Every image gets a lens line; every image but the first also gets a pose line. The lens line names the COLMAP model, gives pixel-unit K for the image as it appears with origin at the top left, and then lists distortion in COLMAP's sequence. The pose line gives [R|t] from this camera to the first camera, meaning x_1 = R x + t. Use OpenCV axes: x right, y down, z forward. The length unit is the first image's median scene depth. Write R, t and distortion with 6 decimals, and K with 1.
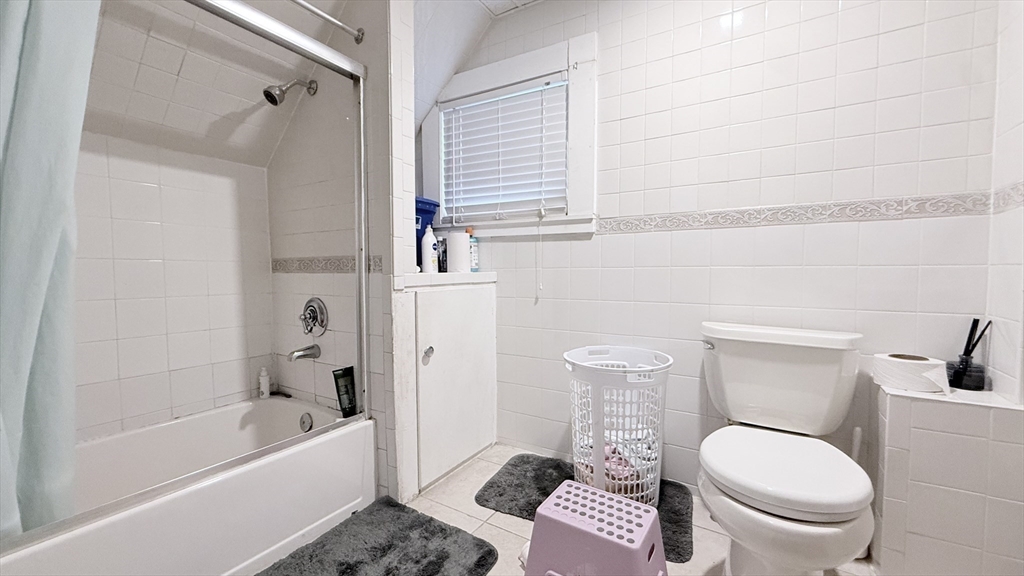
lens RADIAL K [[409.8, 0, 512.1], [0, 409.8, 286.9], [0, 0, 1]] dist [0.017801, -0.000034]
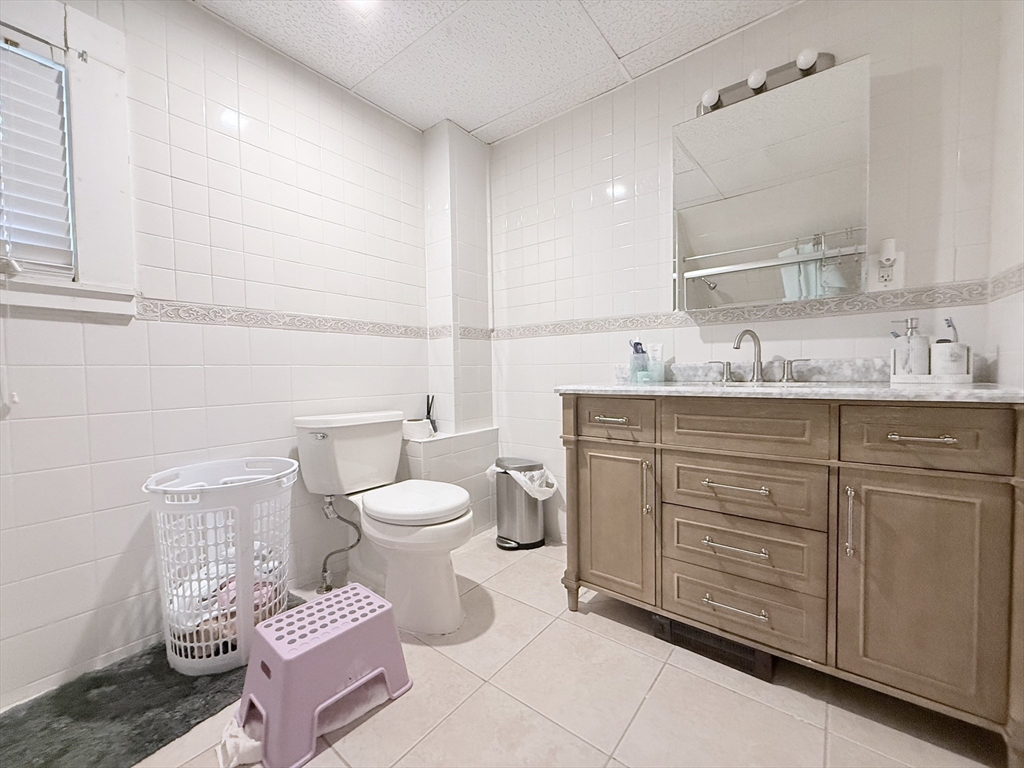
lens RADIAL K [[409.2, 0, 512.0], [0, 409.2, 384.0], [0, 0, 1]] dist [-0.002099, -0.000287]
pose [[0.108327, -0.036877, 0.993431, -0.628596], [0.043341, 0.998537, 0.032340, -0.014049], [-0.993170, 0.039553, 0.109766, 0.405394]]
